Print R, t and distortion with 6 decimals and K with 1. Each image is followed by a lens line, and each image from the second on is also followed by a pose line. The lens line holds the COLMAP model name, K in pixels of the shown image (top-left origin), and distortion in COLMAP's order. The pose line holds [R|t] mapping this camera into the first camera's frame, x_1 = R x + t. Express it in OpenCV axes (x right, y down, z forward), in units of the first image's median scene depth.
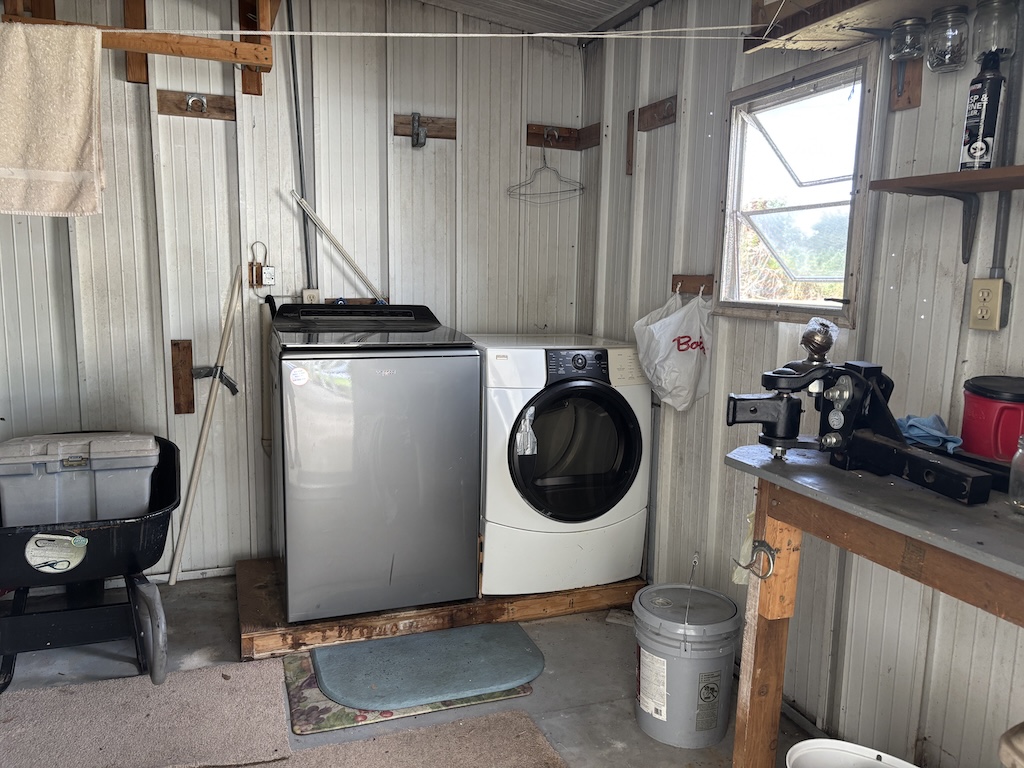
lens RADIAL K [[768.3, 0, 499.0], [0, 768.3, 398.1], [0, 0, 1]] dist [0.059408, -0.061638]
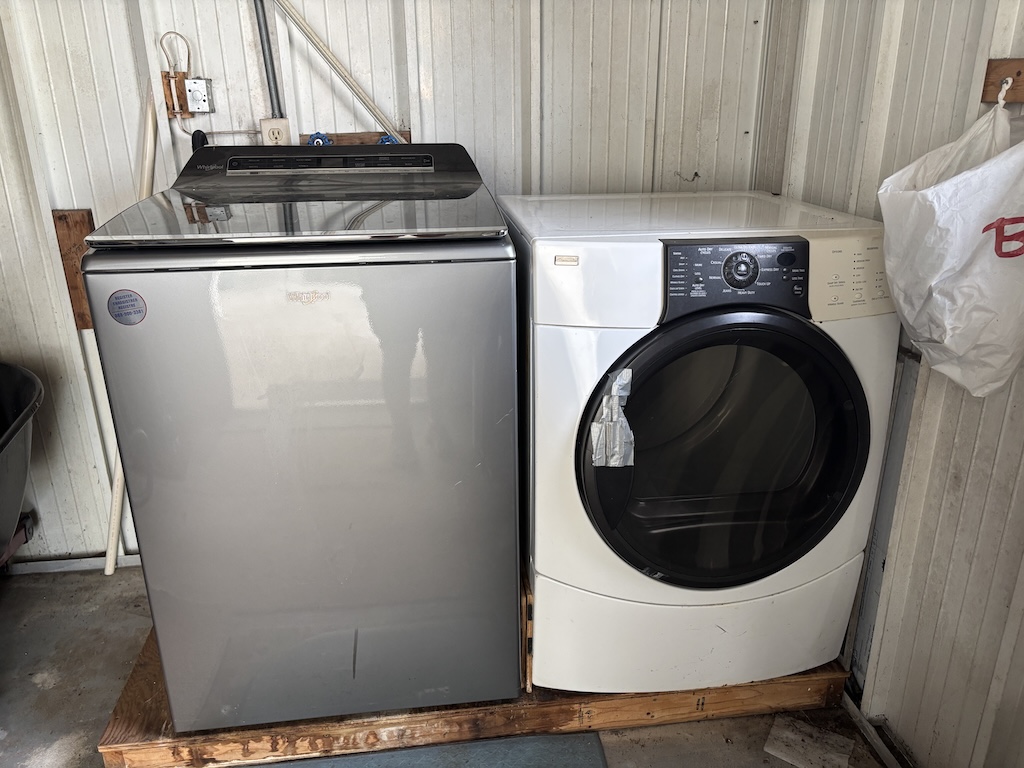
lens RADIAL K [[773.9, 0, 504.0], [0, 773.9, 385.6], [0, 0, 1]] dist [0.056526, -0.060156]
pose [[0.976133, 0.048056, -0.211788, 0.066880], [-0.006889, 0.981572, 0.190971, -0.065673], [0.217063, -0.184954, 0.958476, 0.500880]]
